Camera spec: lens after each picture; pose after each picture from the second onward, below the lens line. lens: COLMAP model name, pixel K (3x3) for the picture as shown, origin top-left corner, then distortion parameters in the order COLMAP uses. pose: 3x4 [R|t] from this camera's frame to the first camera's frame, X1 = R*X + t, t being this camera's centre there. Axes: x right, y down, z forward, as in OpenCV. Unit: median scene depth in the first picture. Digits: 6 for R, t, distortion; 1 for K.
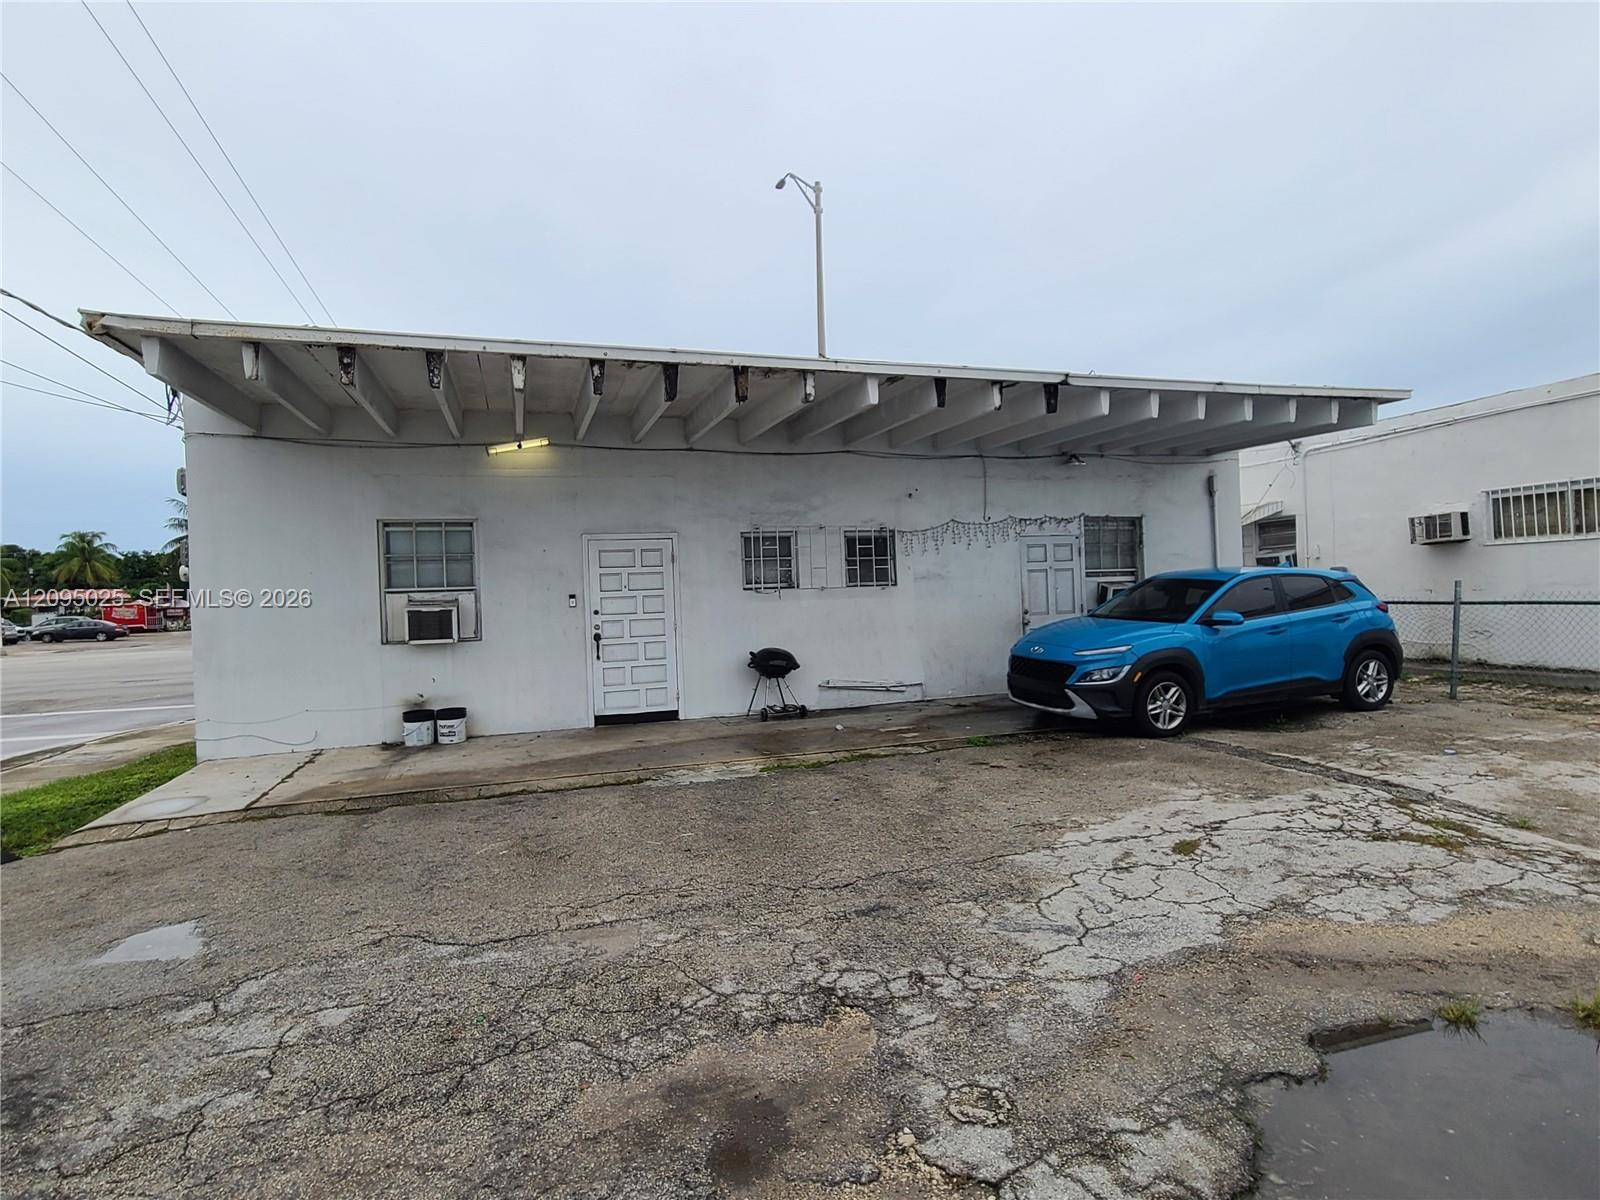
lens RADIAL K [[848.3, 0, 800.0], [0, 848.3, 600.0], [0, 0, 1]] dist [-0.000259, 0.000244]
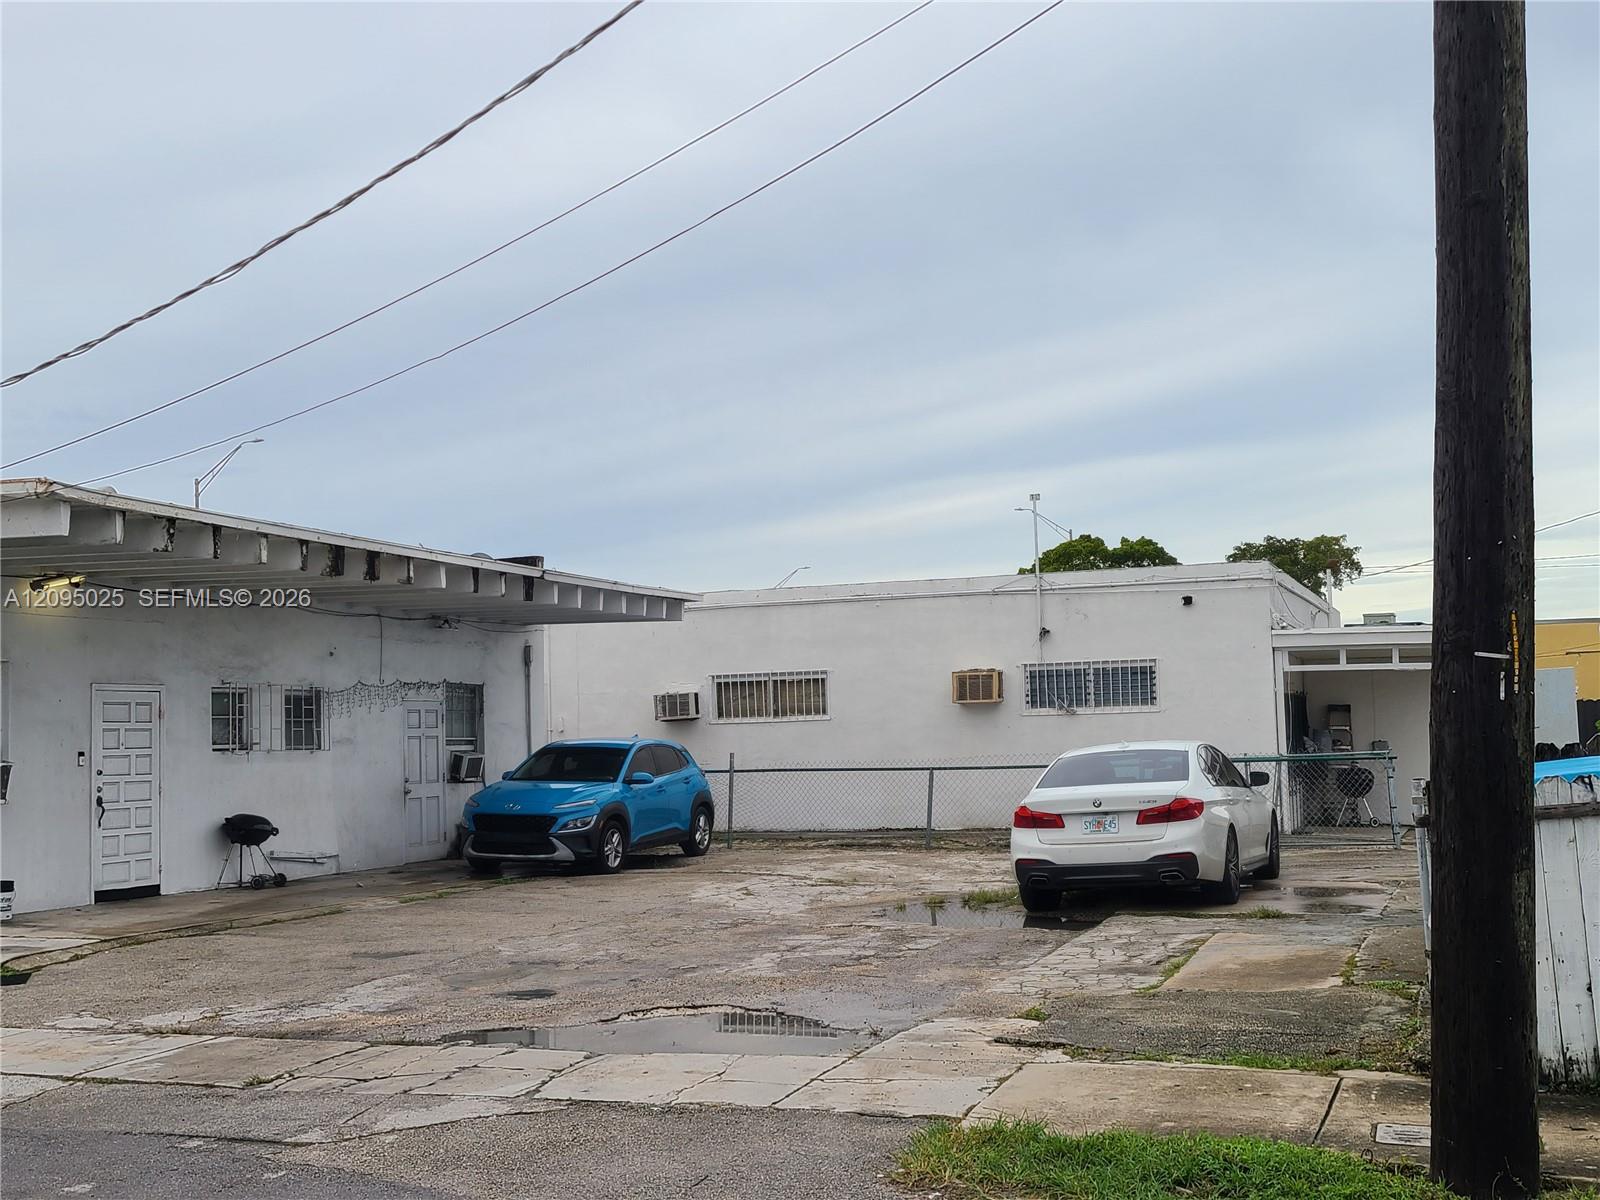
lens RADIAL K [[1882.8, 0, 800.0], [0, 1882.8, 600.0], [0, 0, 1]] dist [0.076595, -0.000180]
pose [[0.626929, 0.080792, 0.774876, -1.207327], [0.008698, 0.993821, -0.110658, 0.055718], [-0.779028, 0.076114, 0.622352, -0.736821]]
